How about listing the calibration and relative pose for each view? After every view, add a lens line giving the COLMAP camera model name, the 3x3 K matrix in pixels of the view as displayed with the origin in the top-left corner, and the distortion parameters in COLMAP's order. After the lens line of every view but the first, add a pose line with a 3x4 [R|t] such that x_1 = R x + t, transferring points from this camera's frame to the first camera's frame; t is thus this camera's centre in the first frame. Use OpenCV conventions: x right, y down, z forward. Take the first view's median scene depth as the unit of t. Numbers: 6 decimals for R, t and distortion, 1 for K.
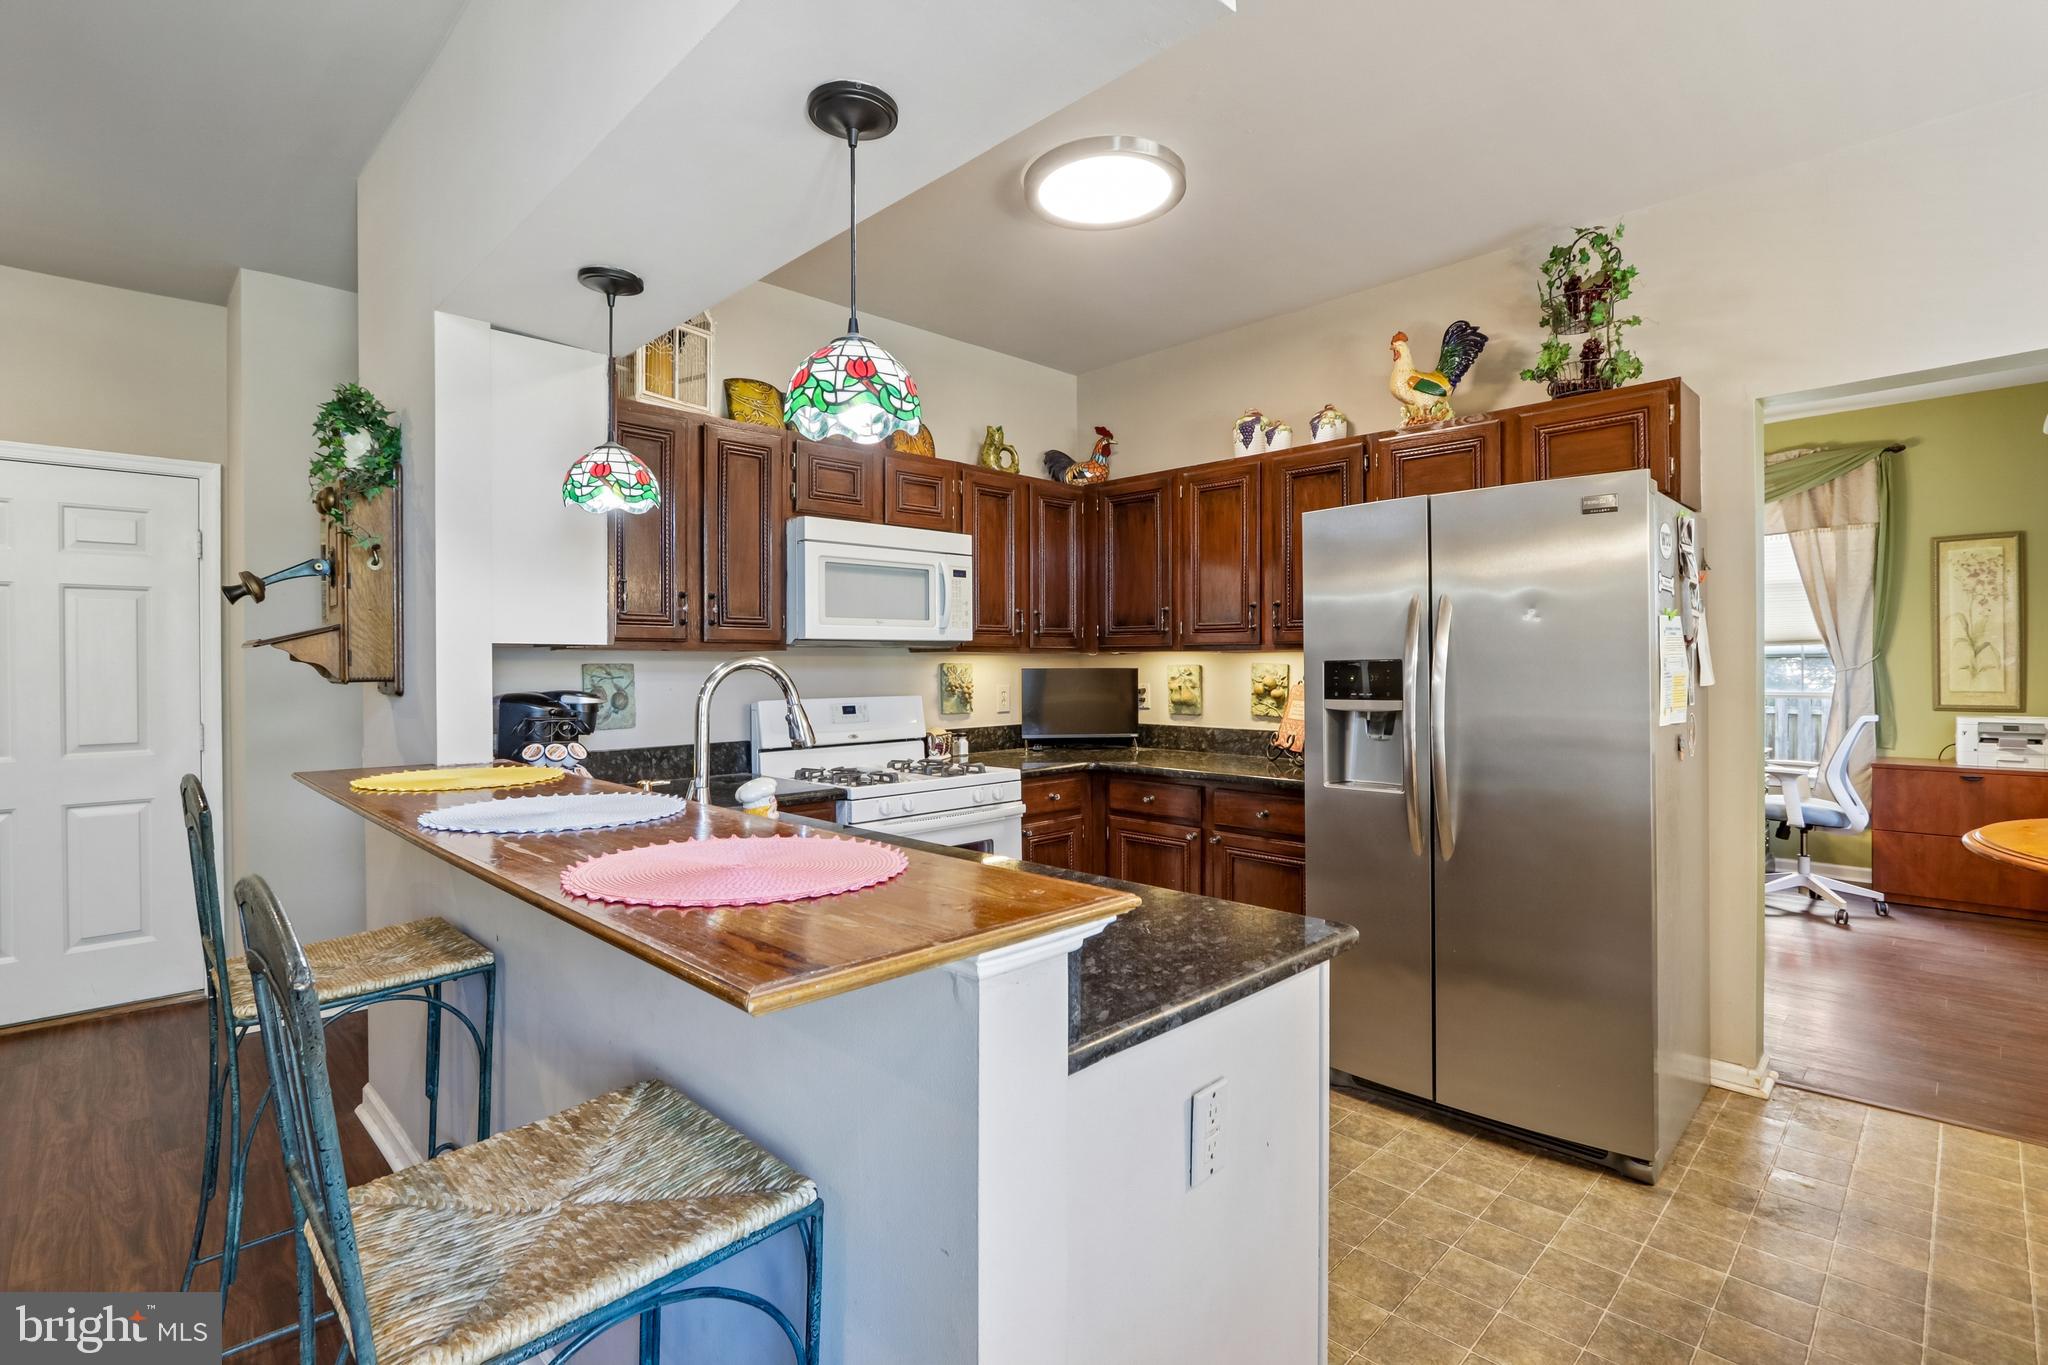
lens RADIAL K [[966.0, 0, 1016.2], [0, 966.0, 670.7], [0, 0, 1]] dist [-0.014072, 0.003328]
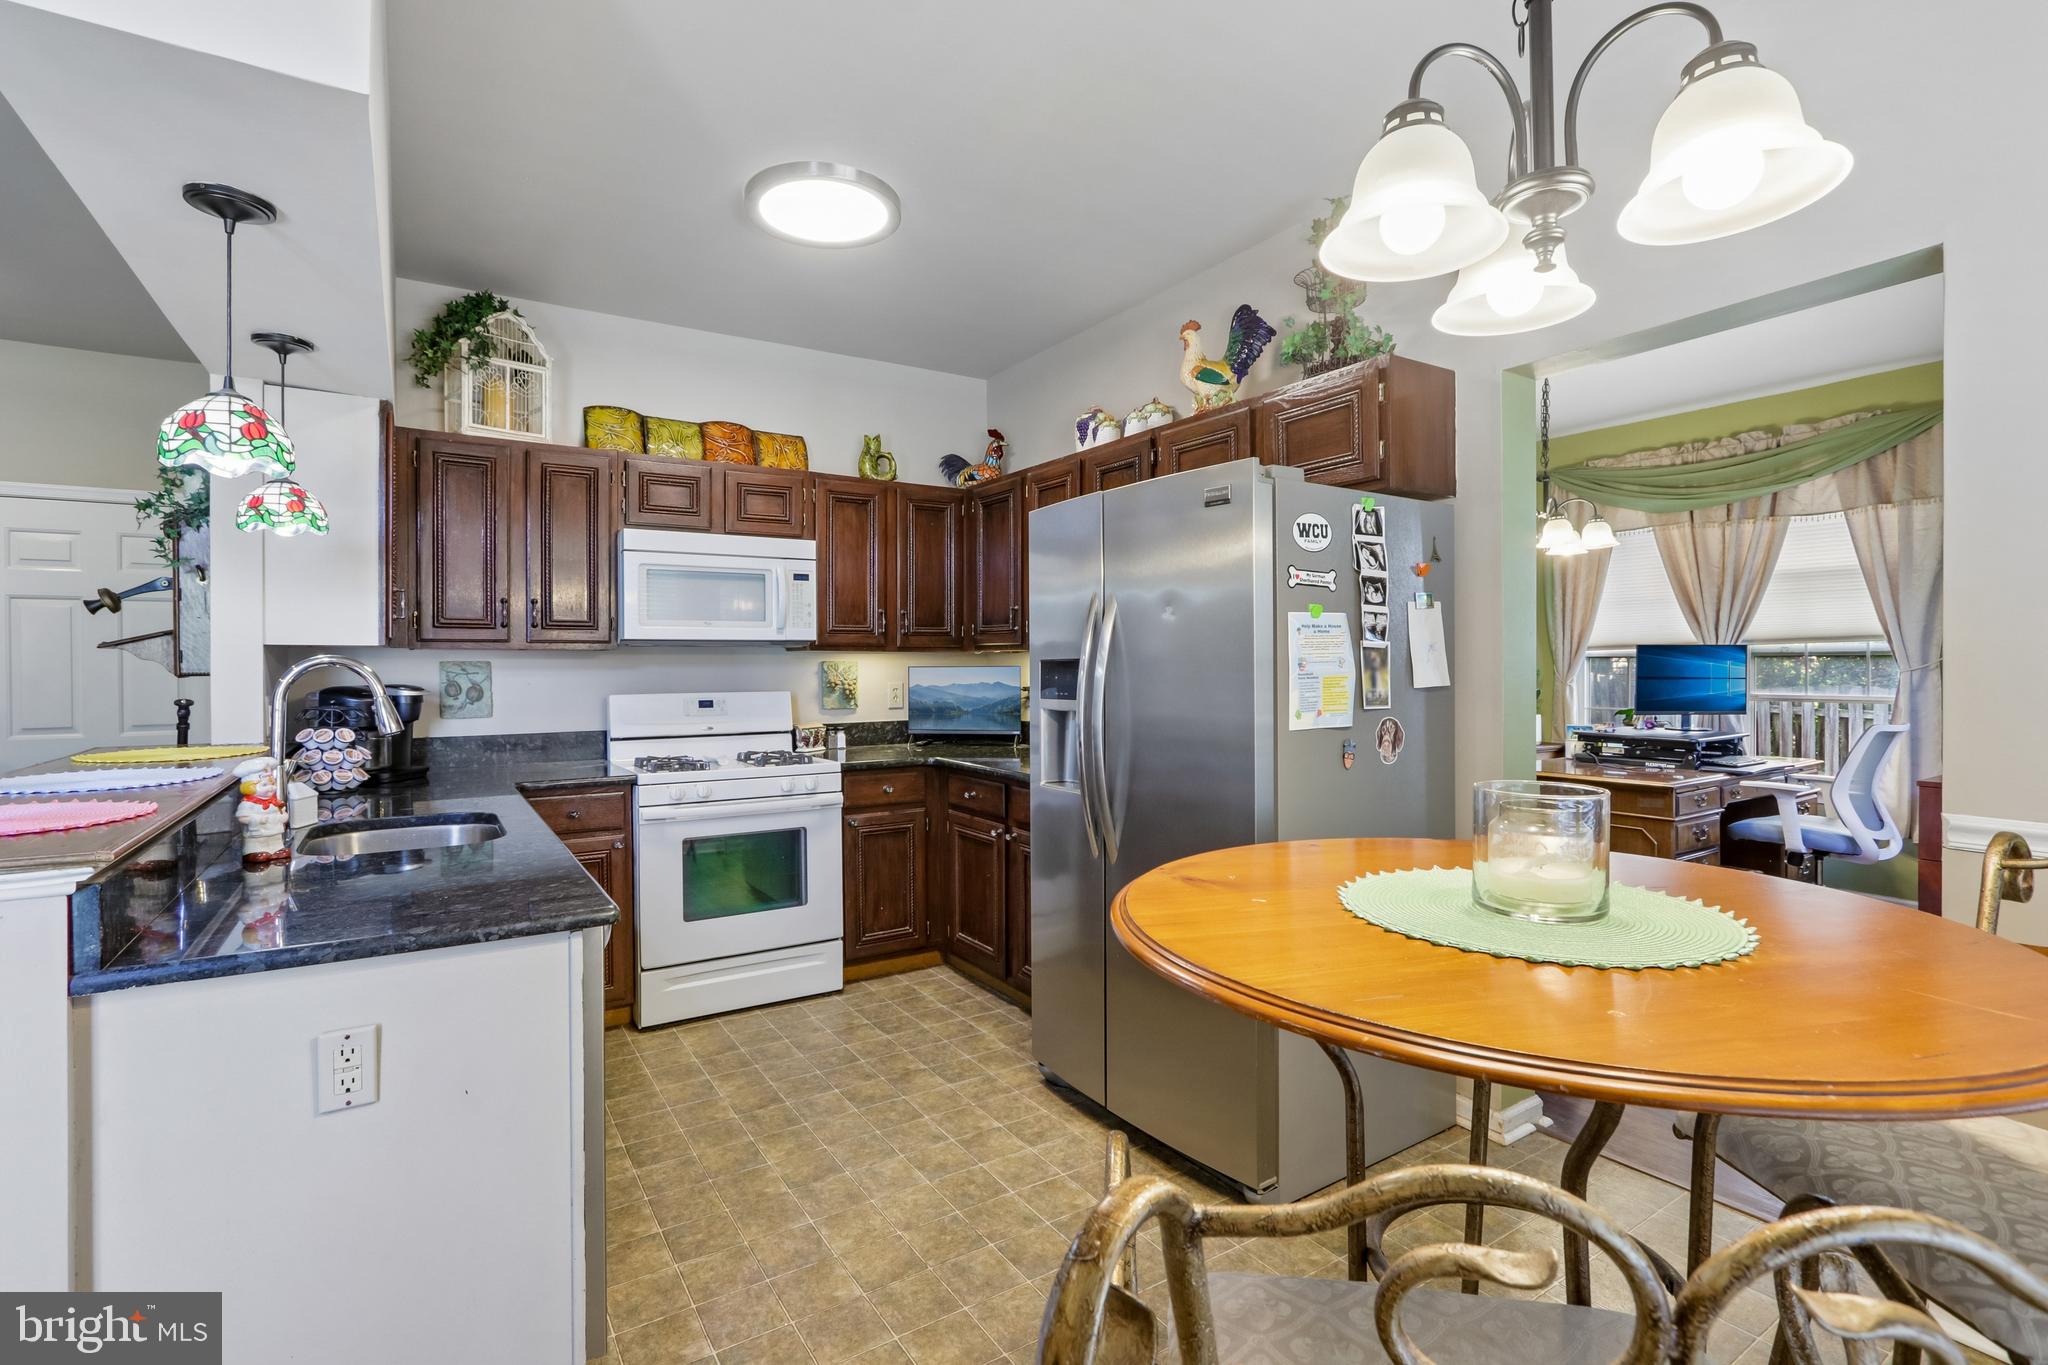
lens RADIAL K [[966.0, 0, 1019.5], [0, 966.0, 670.5], [0, 0, 1]] dist [-0.014072, 0.003328]
pose [[0.978033, 0.003461, -0.208423, 0.427919], [-0.002989, 0.999992, 0.002580, -0.001228], [0.208430, -0.001900, 0.978035, 0.012350]]
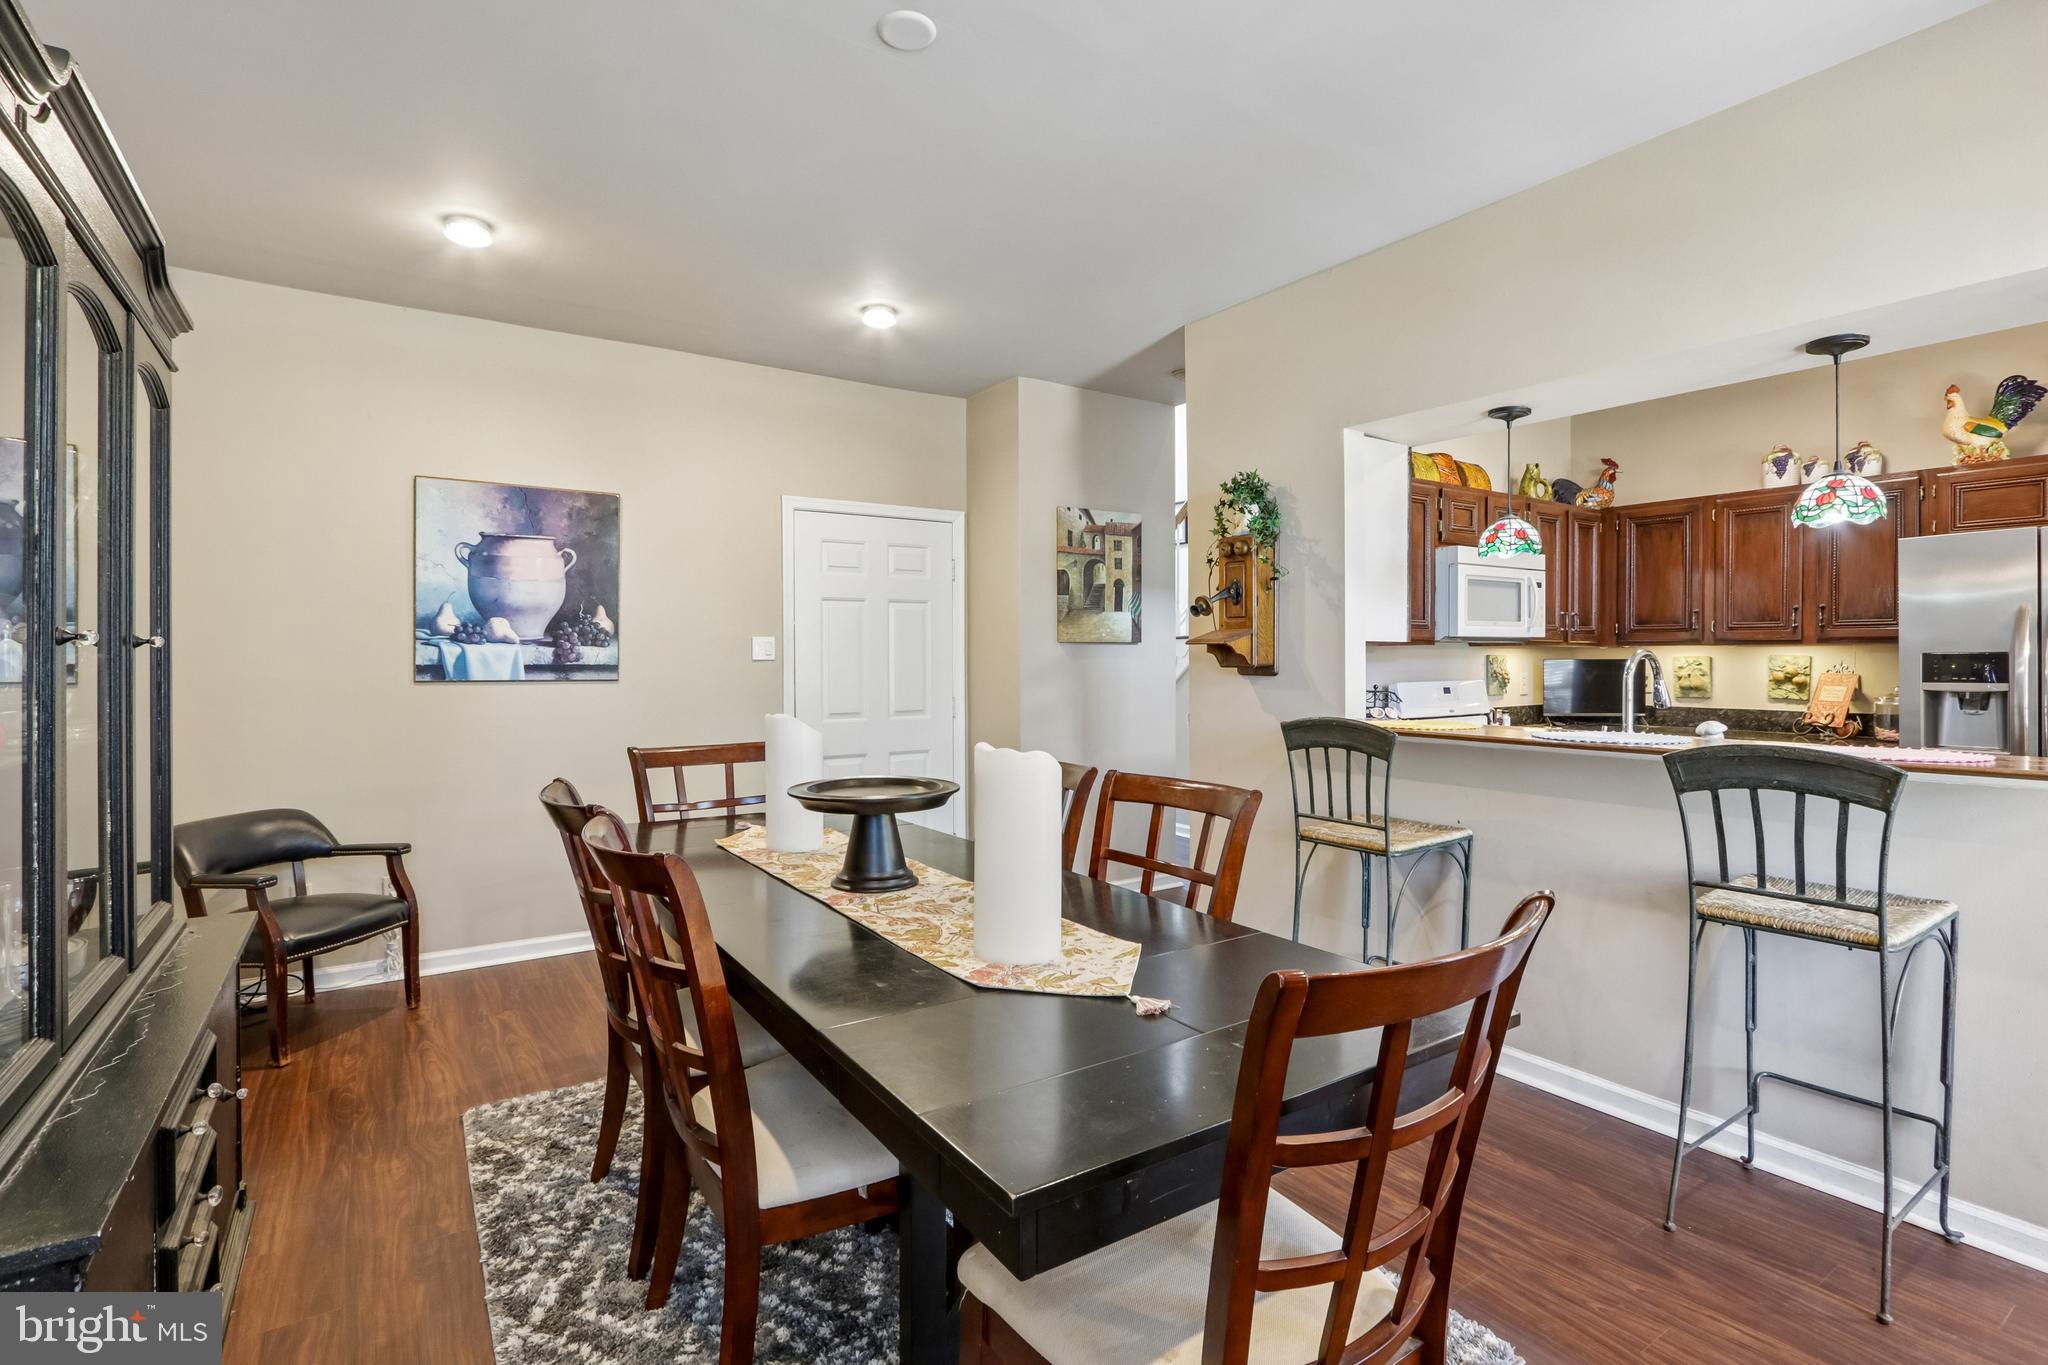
lens RADIAL K [[966.0, 0, 1017.6], [0, 966.0, 668.3], [0, 0, 1]] dist [-0.014072, 0.003328]
pose [[0.982658, 0.003880, -0.185384, -0.538391], [-0.002867, 0.999979, 0.005731, 0.005367], [0.185402, -0.005100, 0.982649, -0.413864]]
